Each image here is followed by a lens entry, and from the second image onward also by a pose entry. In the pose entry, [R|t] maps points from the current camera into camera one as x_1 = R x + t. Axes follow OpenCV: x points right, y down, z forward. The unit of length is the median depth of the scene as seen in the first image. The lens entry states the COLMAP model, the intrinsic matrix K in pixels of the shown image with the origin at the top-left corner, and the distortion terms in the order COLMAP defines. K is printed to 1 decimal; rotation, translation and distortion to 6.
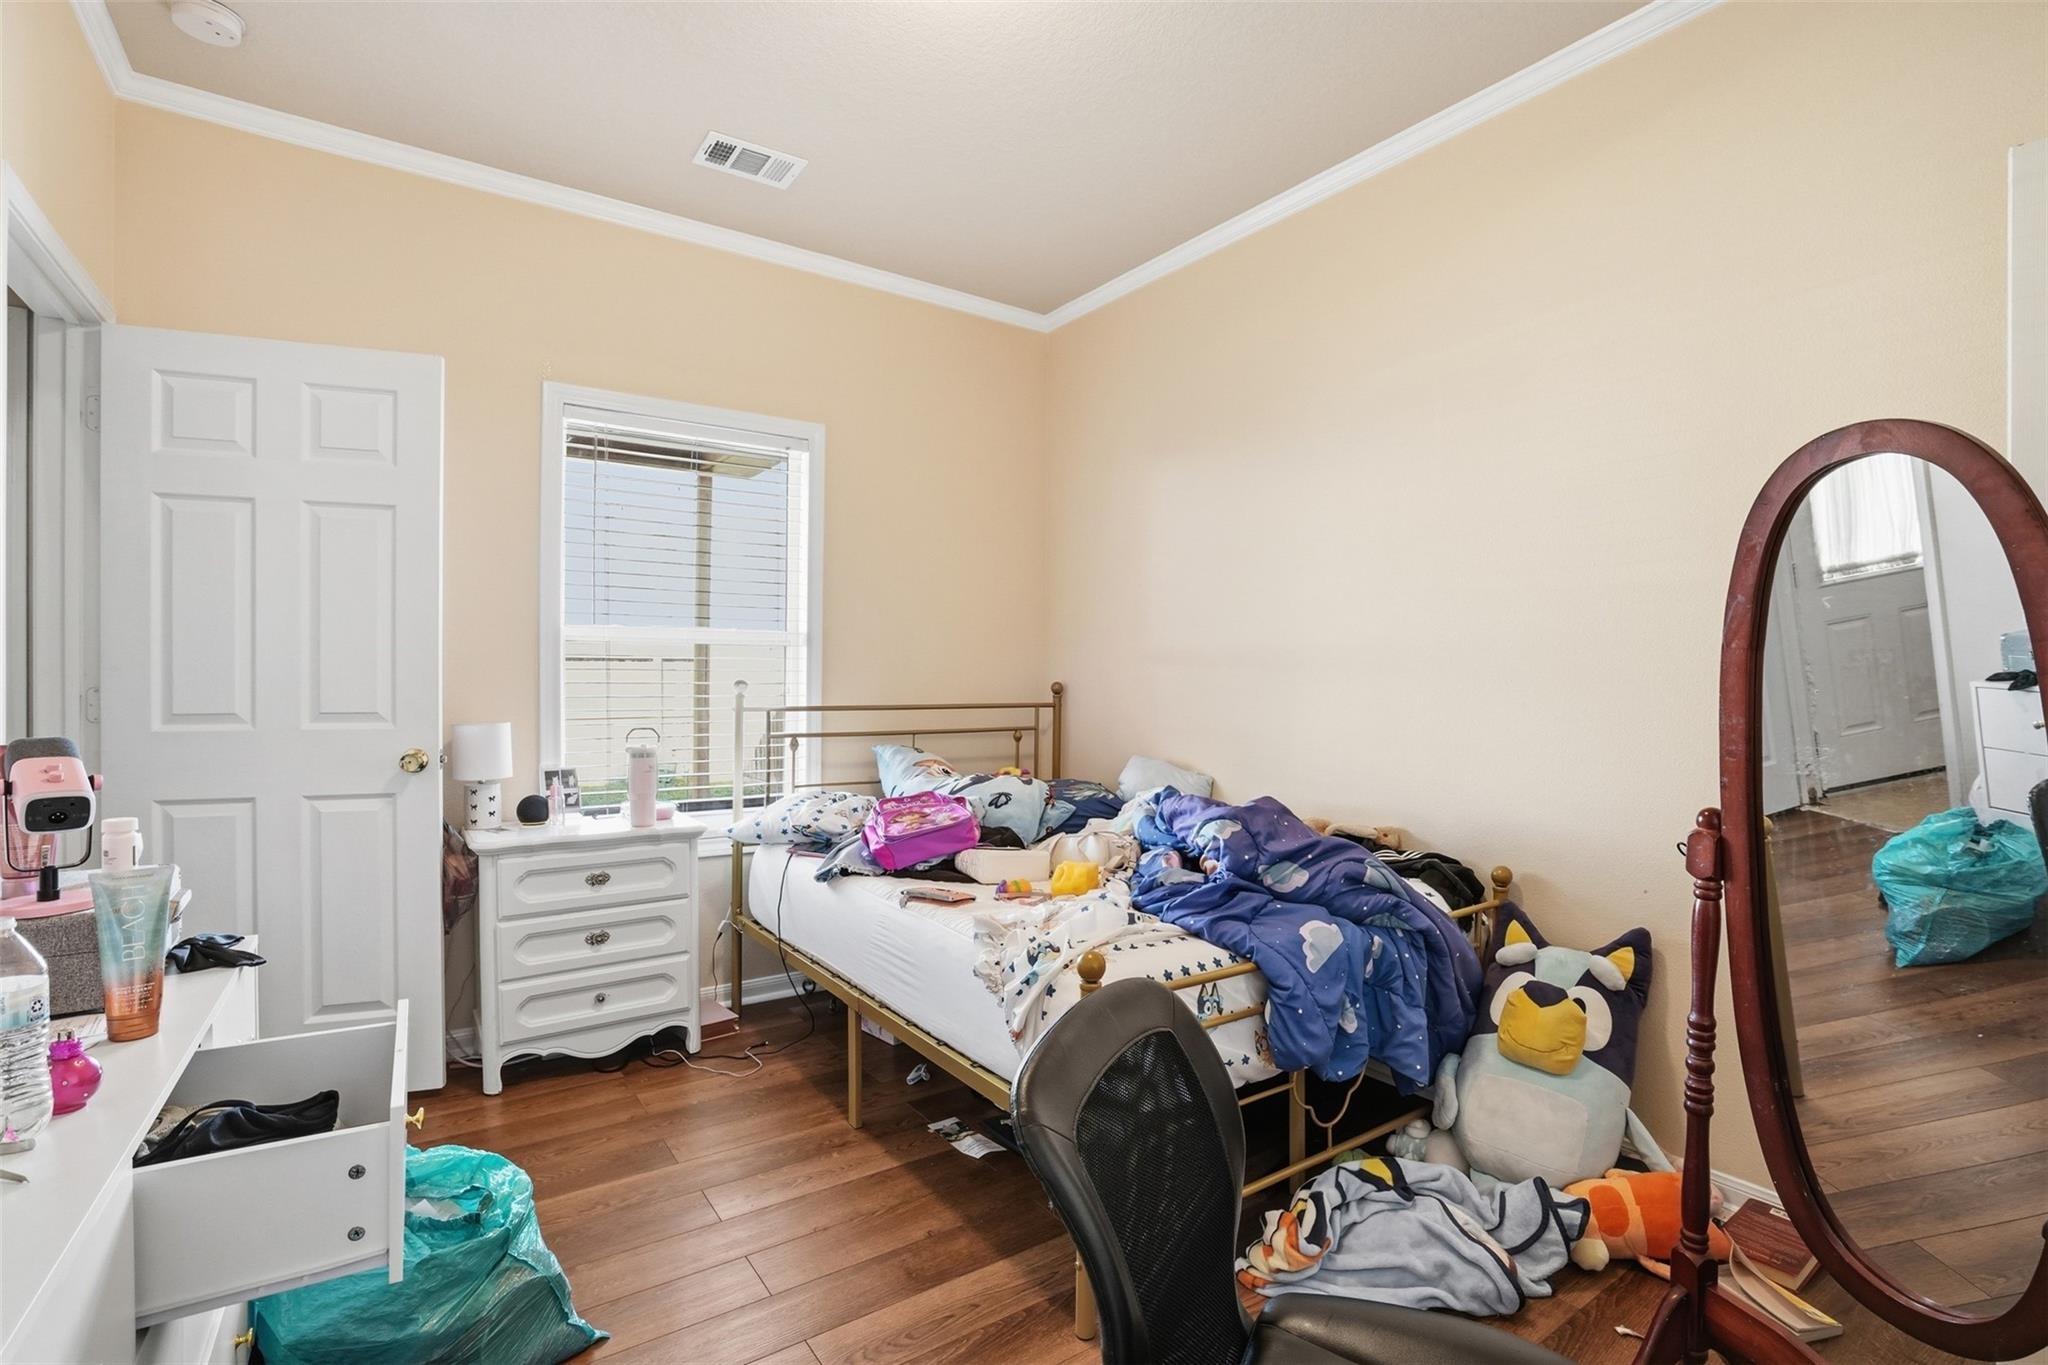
lens RADIAL K [[953.1, 0, 1025.0], [0, 953.1, 680.0], [0, 0, 1]] dist [-0.016564, 0.001535]
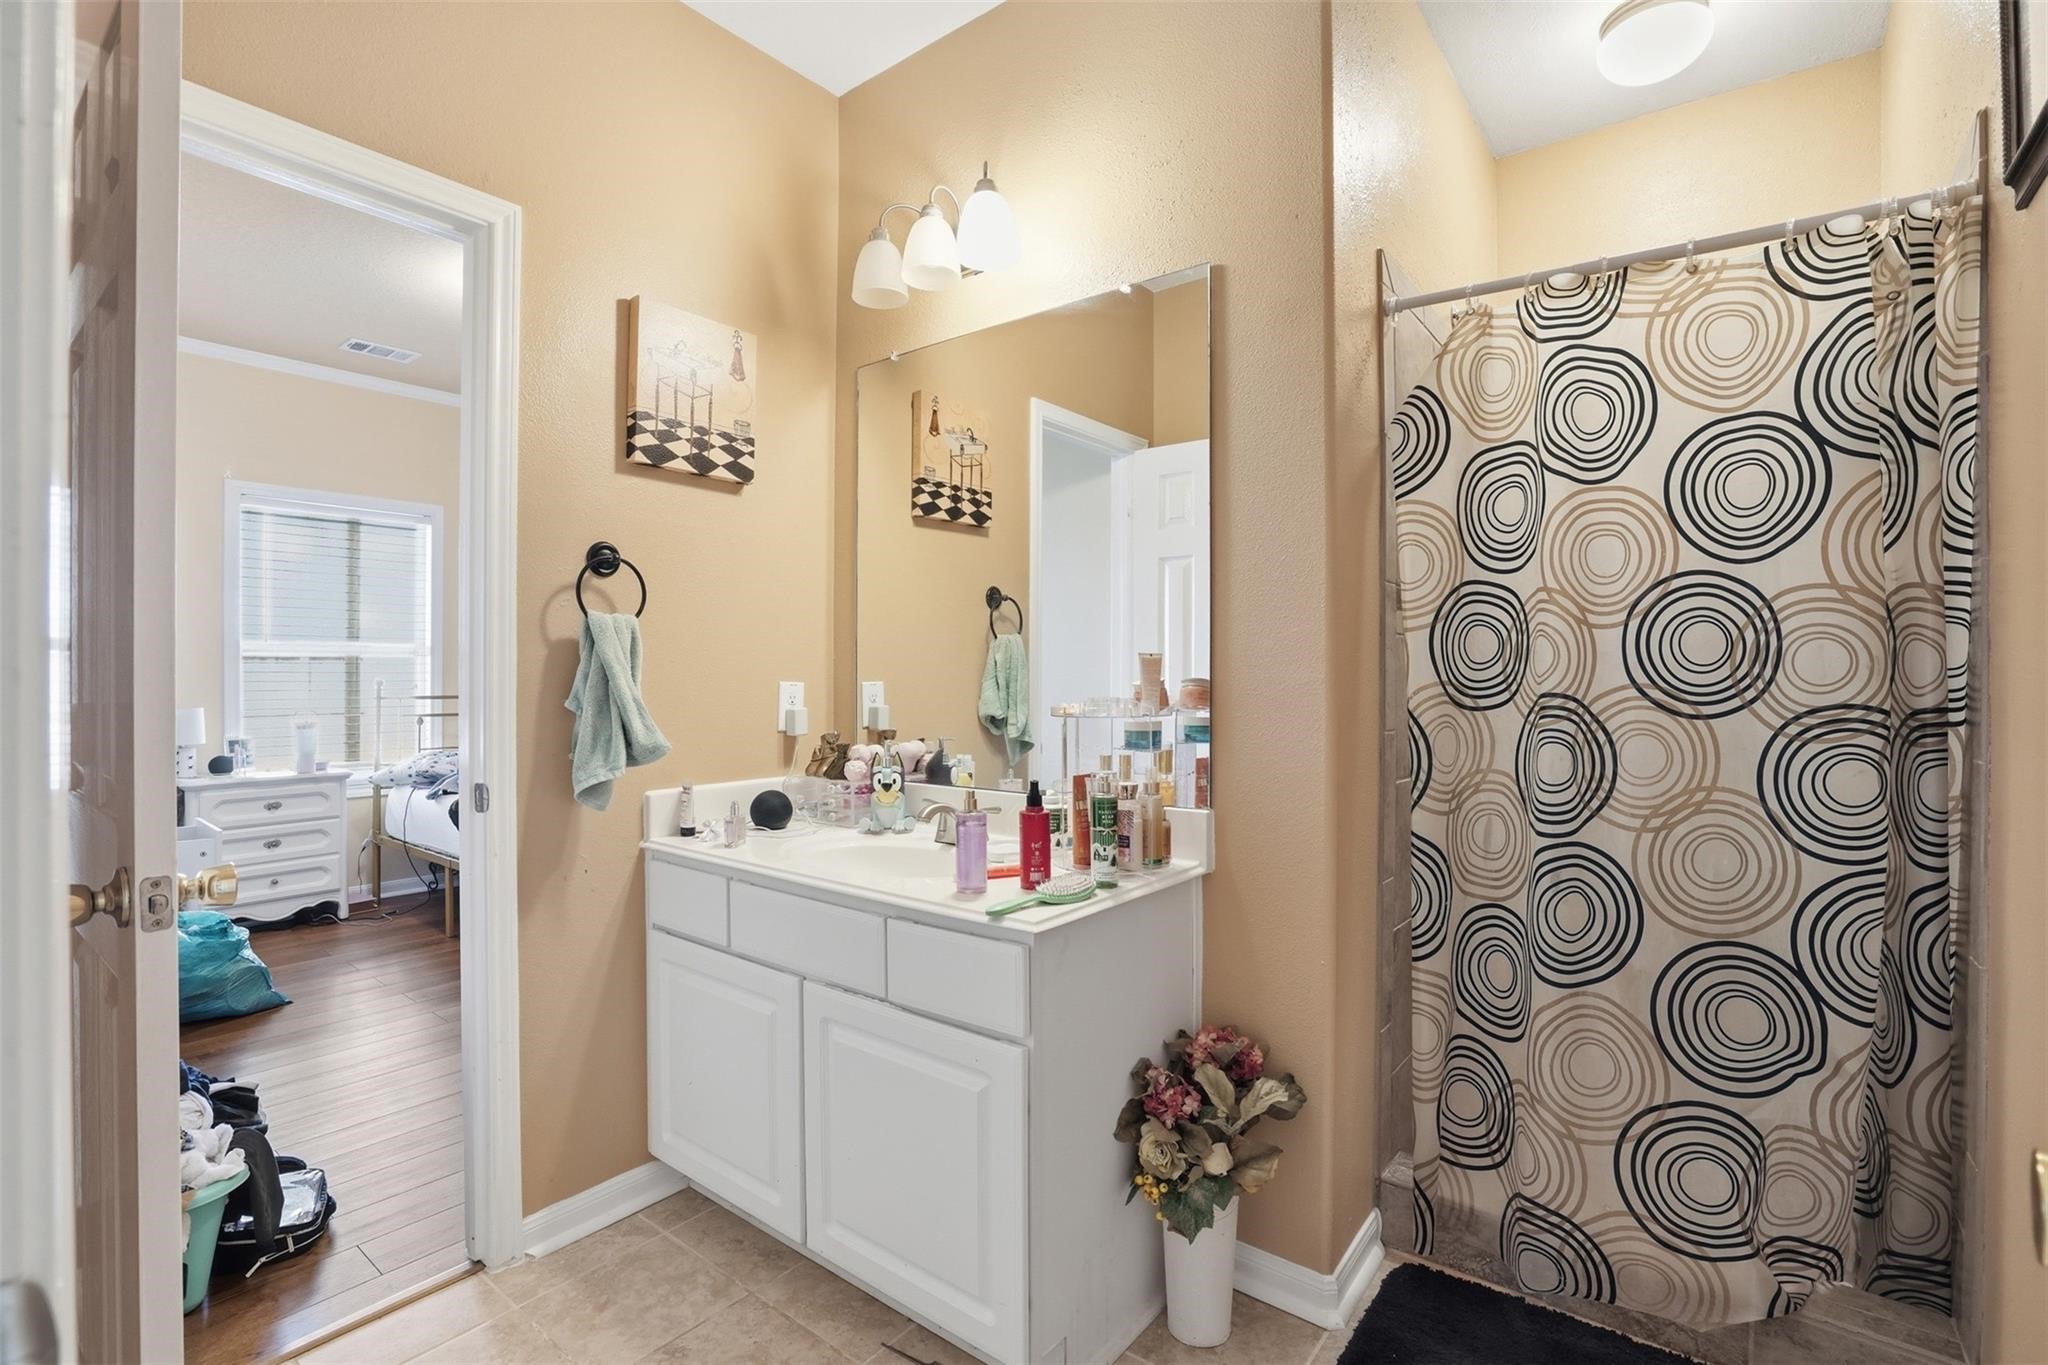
lens RADIAL K [[953.1, 0, 1022.6], [0, 953.1, 677.7], [0, 0, 1]] dist [-0.016564, 0.001535]
pose [[0.960314, -0.003492, 0.278898, 0.288403], [0.002227, 0.999986, 0.004854, -0.007270], [-0.278911, -0.004040, 0.960308, -0.792890]]
